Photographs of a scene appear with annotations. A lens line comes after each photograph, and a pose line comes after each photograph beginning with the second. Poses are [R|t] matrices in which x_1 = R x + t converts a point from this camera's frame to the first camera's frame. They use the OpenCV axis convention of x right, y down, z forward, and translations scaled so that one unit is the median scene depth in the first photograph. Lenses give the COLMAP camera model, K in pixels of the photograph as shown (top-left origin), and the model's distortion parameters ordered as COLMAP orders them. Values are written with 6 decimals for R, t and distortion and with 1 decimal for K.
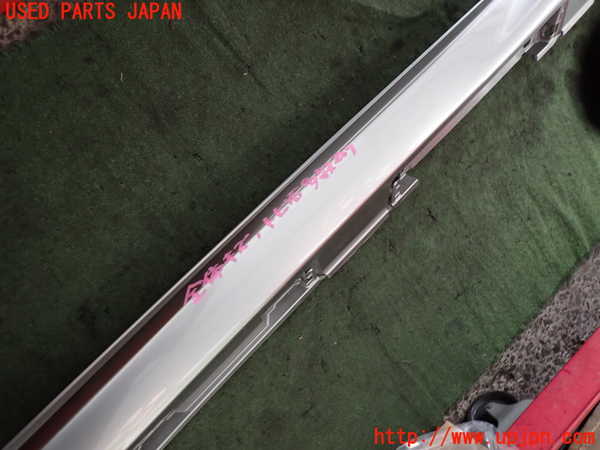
lens RADIAL K [[428.4, 0, 300.0], [0, 428.4, 225.0], [0, 0, 1]] dist [0.007923, -0.006394]
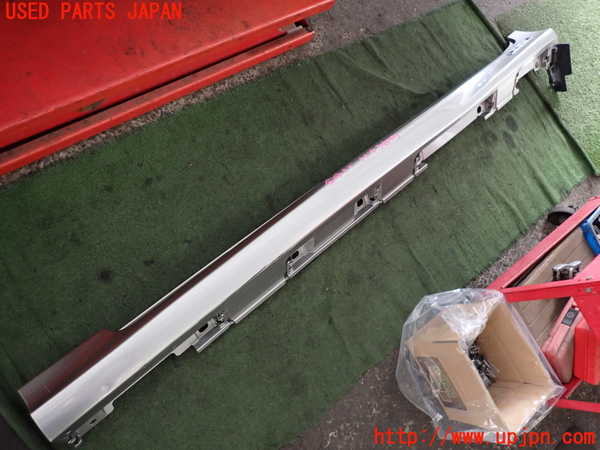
lens RADIAL K [[428.4, 0, 300.0], [0, 428.4, 225.0], [0, 0, 1]] dist [0.007923, -0.006394]
pose [[0.997952, 0.060557, 0.020597, -0.284084], [-0.051514, 0.951782, -0.302418, 0.680527], [-0.037918, 0.300737, 0.952953, -0.651806]]
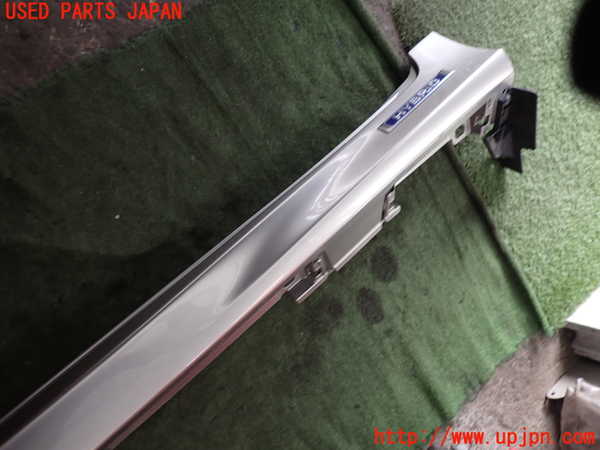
lens RADIAL K [[429.1, 0, 300.0], [0, 429.1, 225.0], [0, 0, 1]] dist [0.026346, -0.026200]
pose [[0.995856, 0.077396, 0.047753, 0.490336], [-0.077071, 0.996989, -0.008596, -0.519243], [-0.048274, 0.004880, 0.998822, 0.145391]]
